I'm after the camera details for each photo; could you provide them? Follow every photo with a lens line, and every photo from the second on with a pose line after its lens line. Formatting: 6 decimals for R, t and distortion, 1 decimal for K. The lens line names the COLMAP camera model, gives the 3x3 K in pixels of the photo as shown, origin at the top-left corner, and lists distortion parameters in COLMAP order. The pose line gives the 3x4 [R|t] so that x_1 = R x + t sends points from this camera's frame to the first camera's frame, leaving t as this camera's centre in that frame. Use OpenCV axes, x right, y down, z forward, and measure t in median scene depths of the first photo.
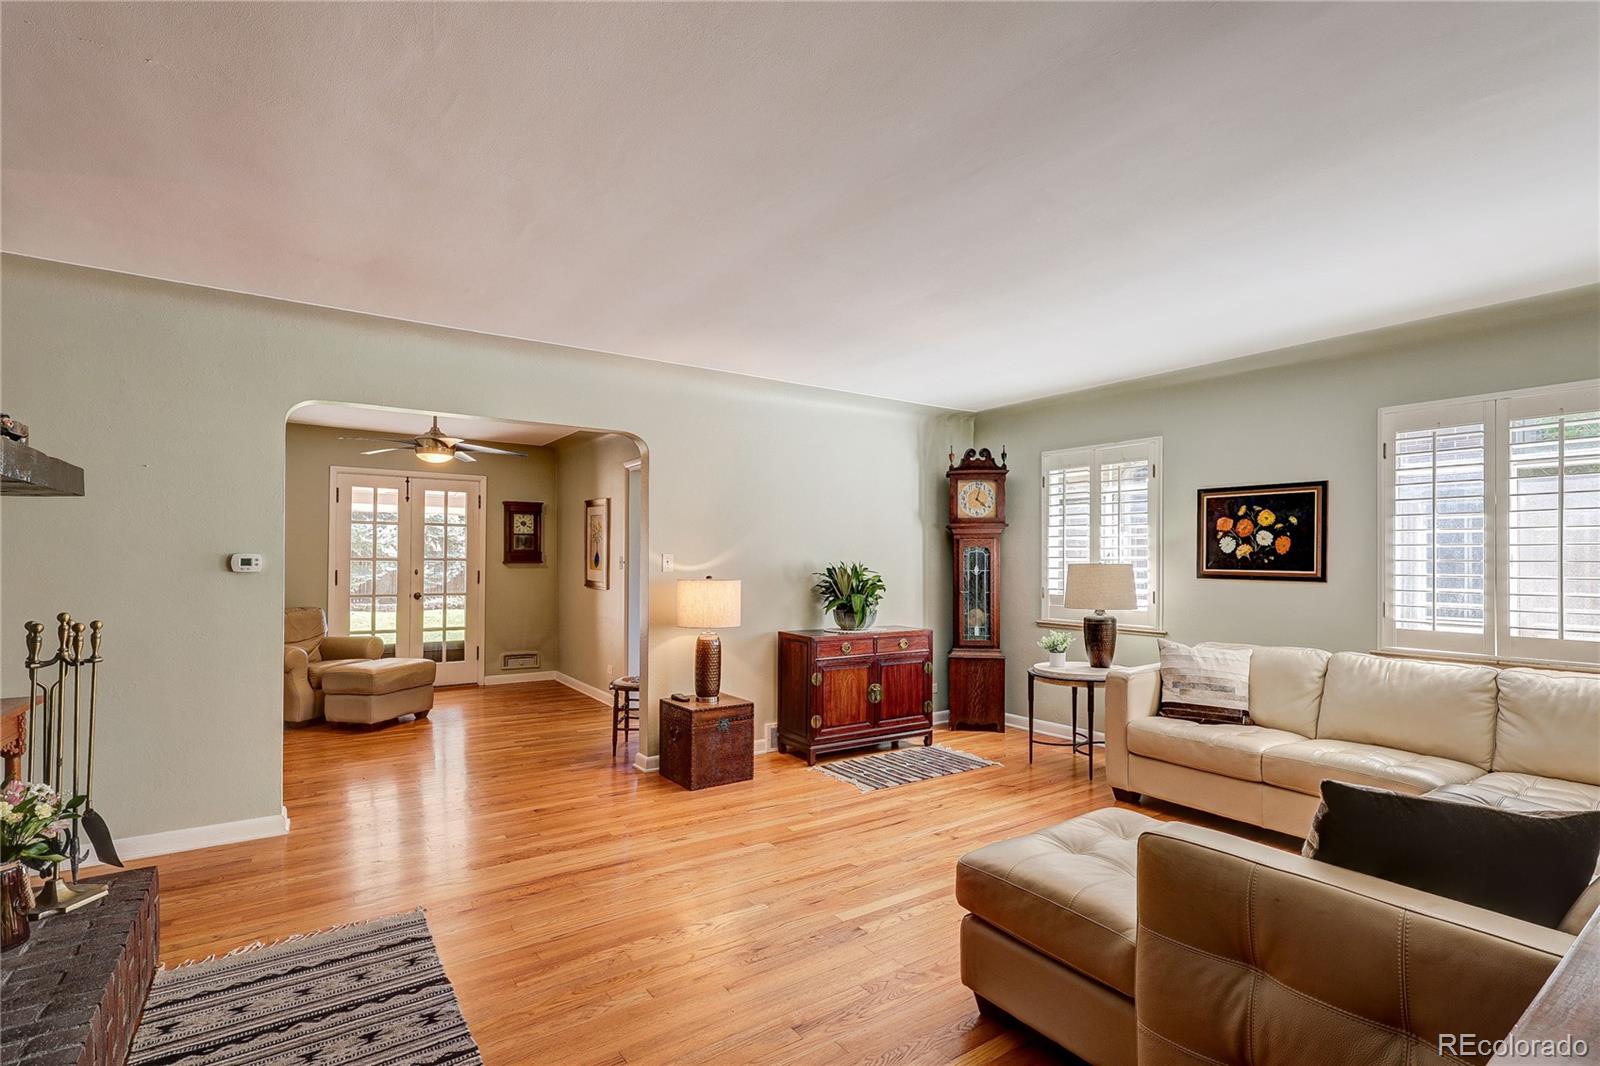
lens RADIAL K [[747.6, 0, 795.5], [0, 747.6, 558.7], [0, 0, 1]] dist [-0.000089, -0.000002]
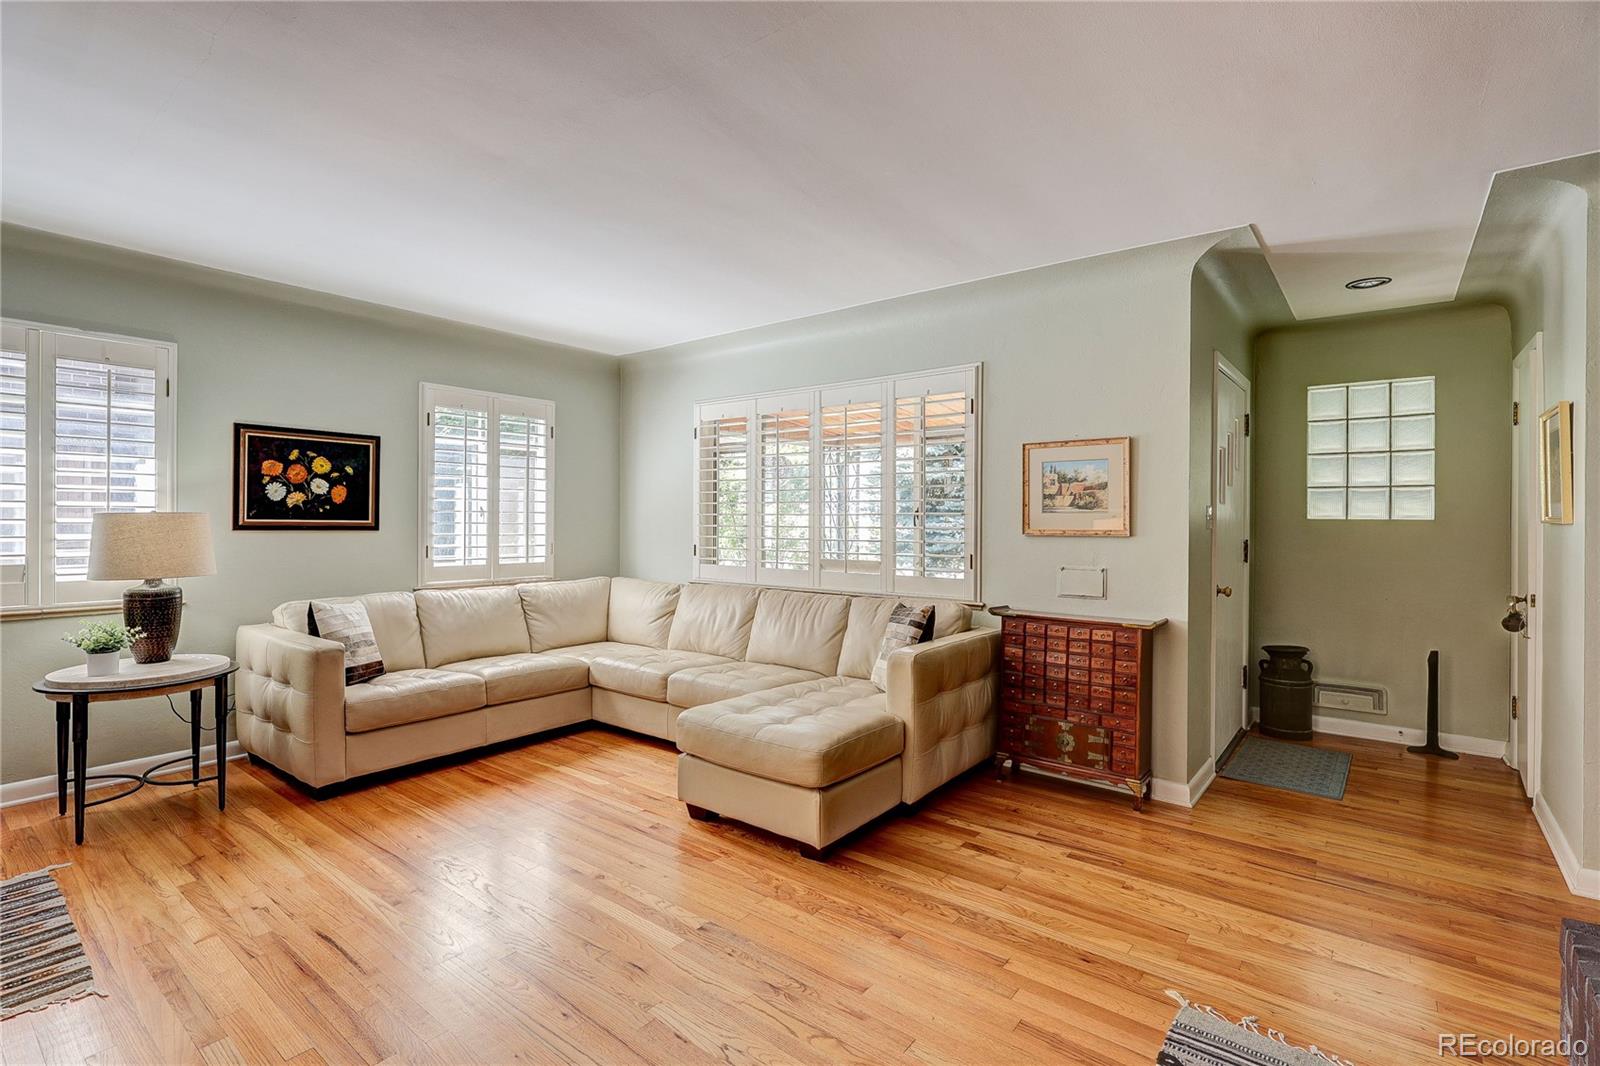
lens RADIAL K [[748.4, 0, 805.4], [0, 748.4, 525.1], [0, 0, 1]] dist [-0.002693, -0.000021]
pose [[-0.299169, -0.013644, 0.954103, -0.458130], [-0.011573, 0.999876, 0.010670, 0.004642], [-0.954130, -0.007850, -0.299289, 0.668797]]
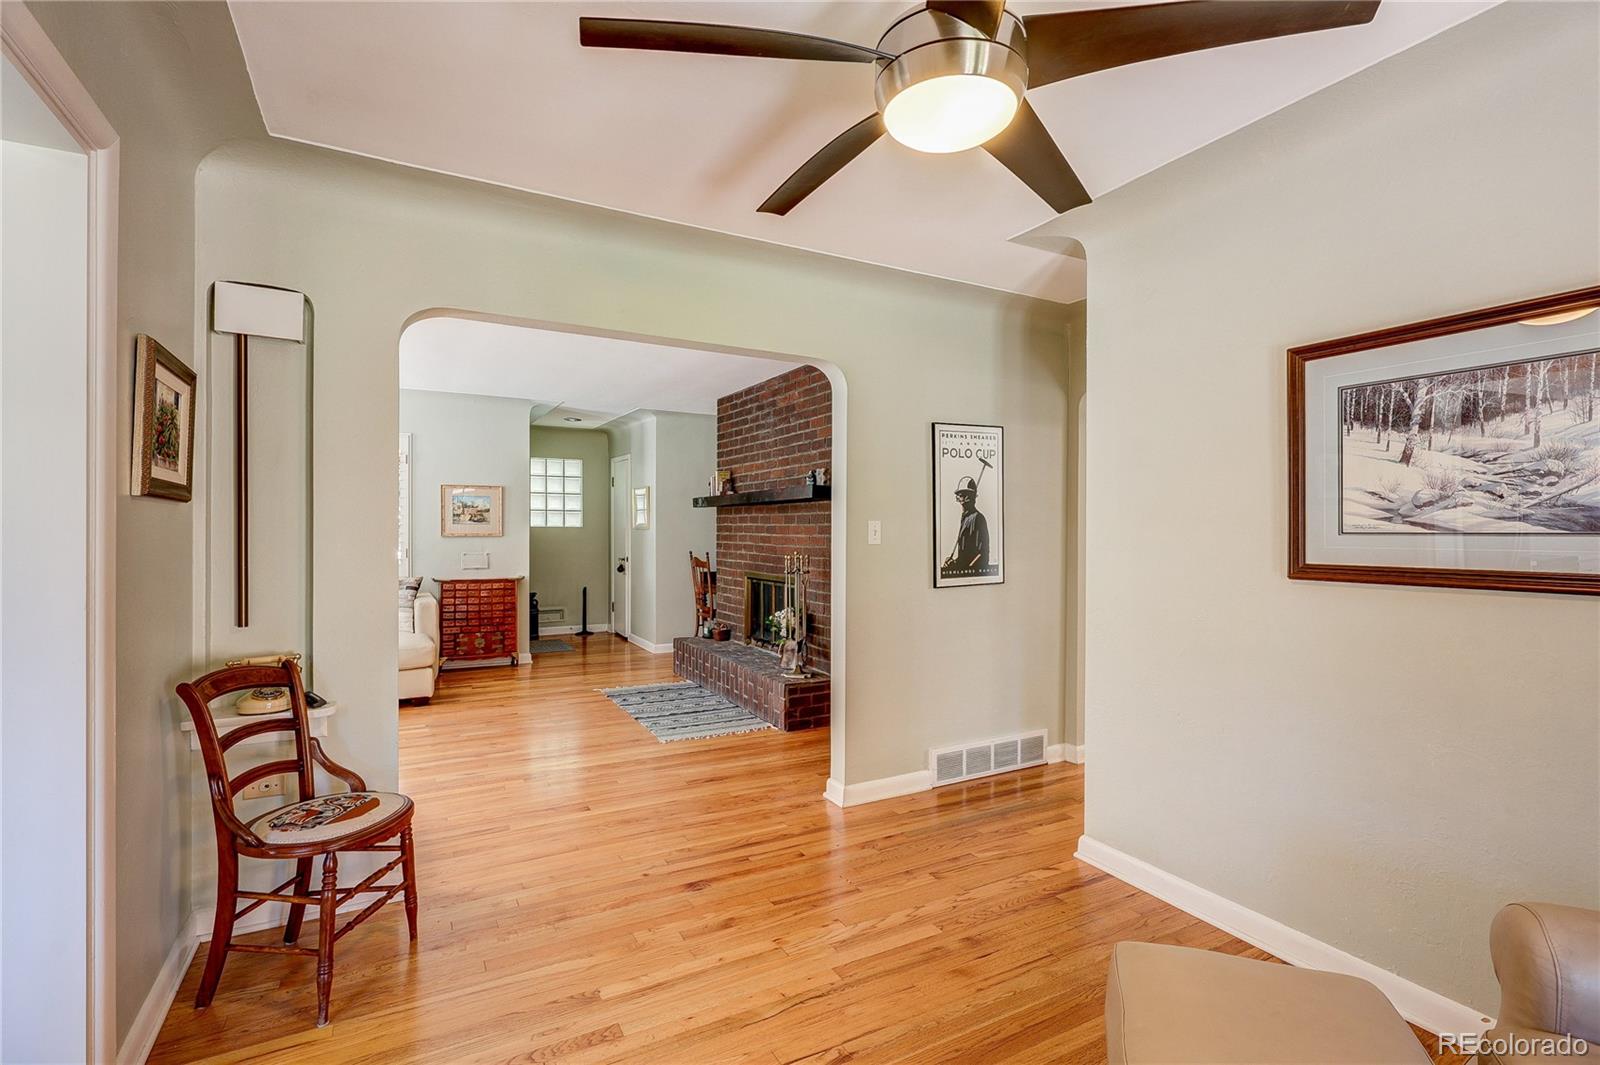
lens RADIAL K [[753.0, 0, 800.0], [0, 753.0, 532.5], [0, 0, 1]] dist [-0.006739, 0.000017]
pose [[-0.995123, -0.011420, 0.097979, -0.585066], [-0.011198, 0.999933, 0.002815, 0.001811], [-0.098005, 0.001704, -0.995185, 1.600868]]
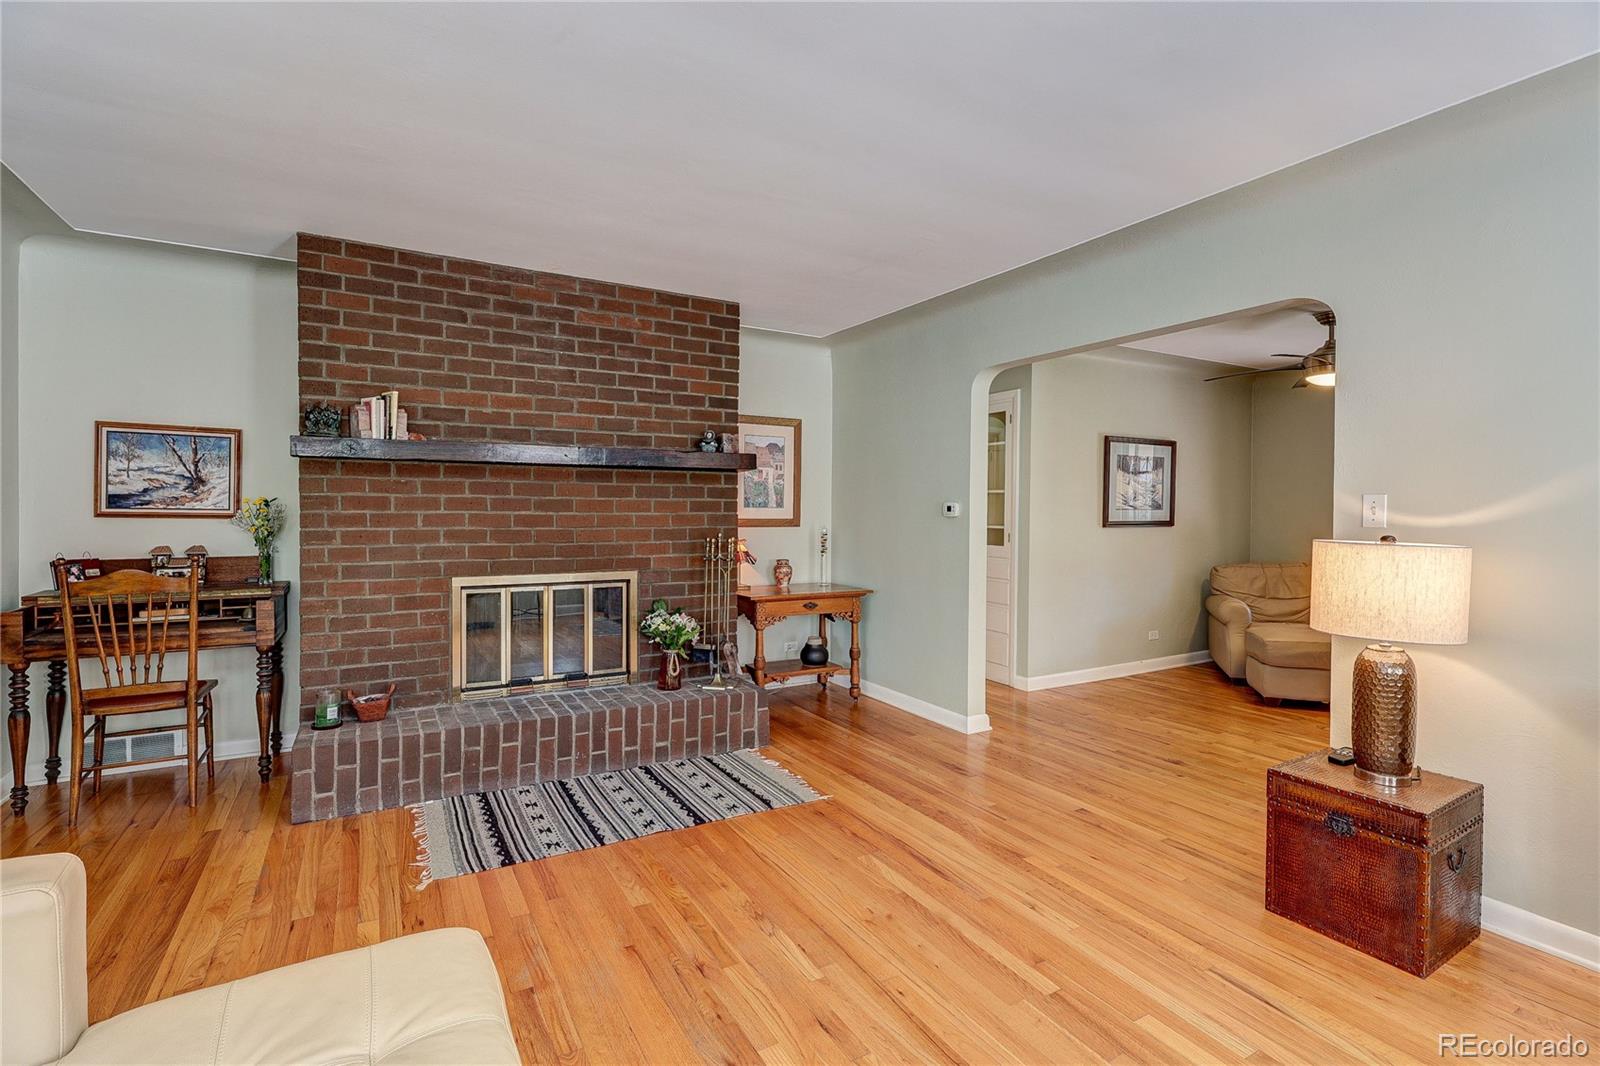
lens RADIAL K [[742.1, 0, 803.7], [0, 742.1, 520.9], [0, 0, 1]] dist [-0.003972, -0.000173]
pose [[-0.065908, 0.009242, -0.997783, 0.416918], [-0.003810, 0.999947, 0.009514, 0.009770], [0.997818, 0.004429, -0.065869, 0.641009]]
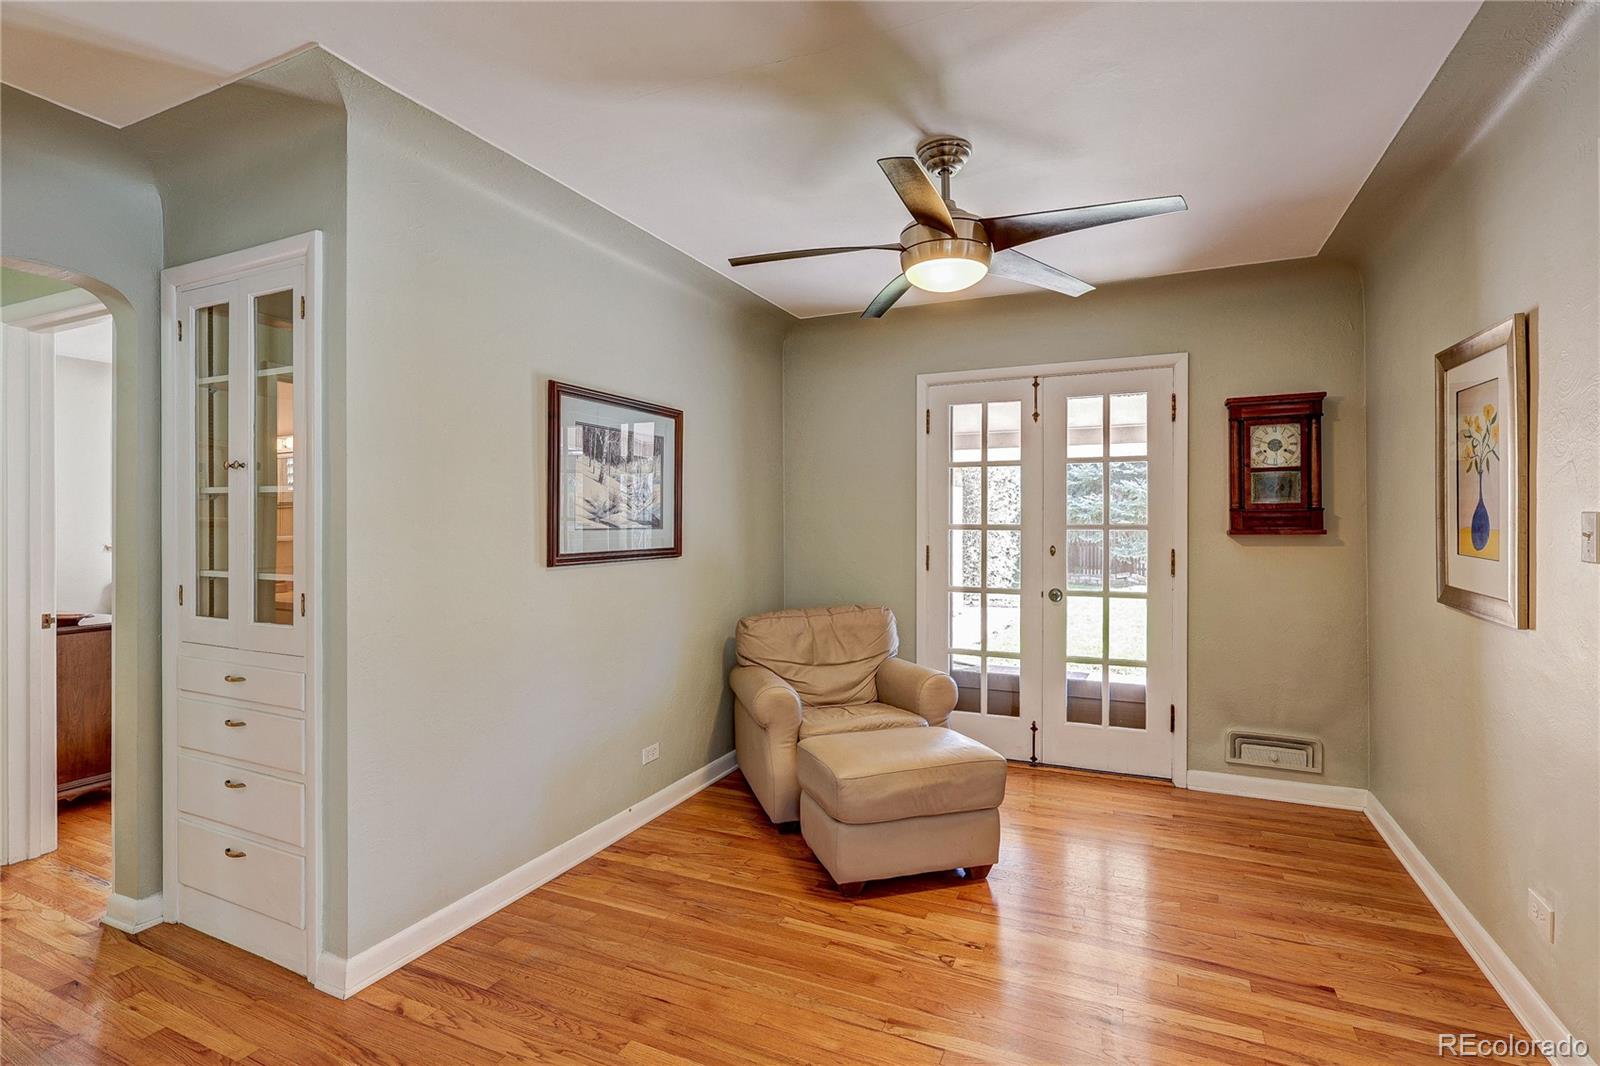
lens RADIAL K [[754.1, 0, 801.4], [0, 754.1, 523.8], [0, 0, 1]] dist [-0.000251, 0.000023]
pose [[0.518730, -0.008786, -0.854893, -0.220728], [0.008456, 0.999951, -0.005145, -0.000155], [0.854896, -0.004560, 0.518779, 0.917560]]
